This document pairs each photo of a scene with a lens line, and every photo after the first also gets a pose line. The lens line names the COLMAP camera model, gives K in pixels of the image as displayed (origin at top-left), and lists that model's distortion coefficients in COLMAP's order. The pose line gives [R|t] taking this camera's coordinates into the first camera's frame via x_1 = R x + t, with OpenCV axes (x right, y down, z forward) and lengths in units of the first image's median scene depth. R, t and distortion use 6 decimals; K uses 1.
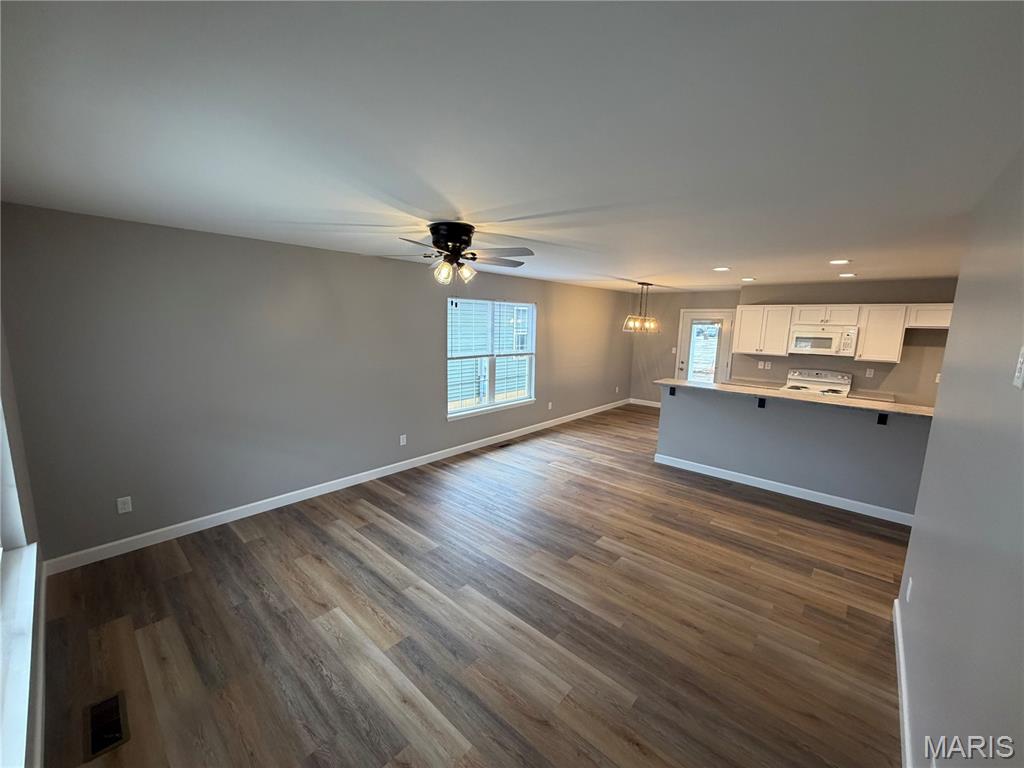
lens RADIAL K [[406.3, 0, 508.4], [0, 406.3, 385.5], [0, 0, 1]] dist [0.000680, 0.000061]
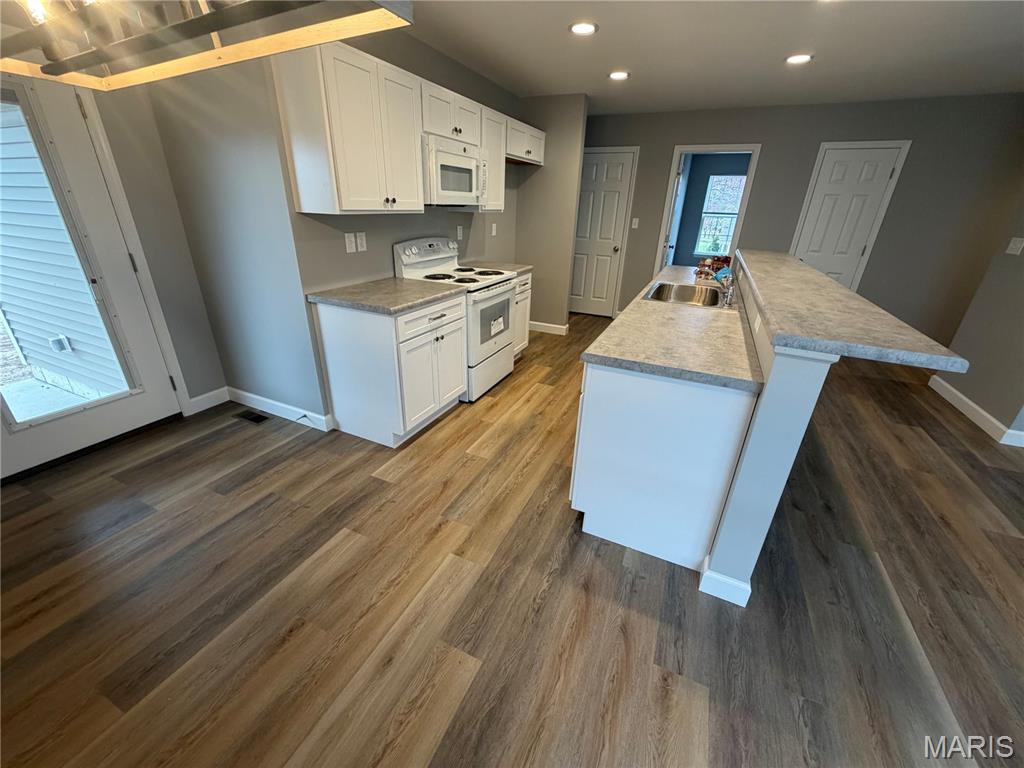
lens RADIAL K [[409.0, 0, 508.8], [0, 409.0, 382.3], [0, 0, 1]] dist [-0.001161, 0.000262]
pose [[-0.291401, -0.409783, 0.864386, 0.239383], [0.115720, 0.881865, 0.457081, -0.127821], [-0.949576, 0.233221, -0.209556, 1.302867]]
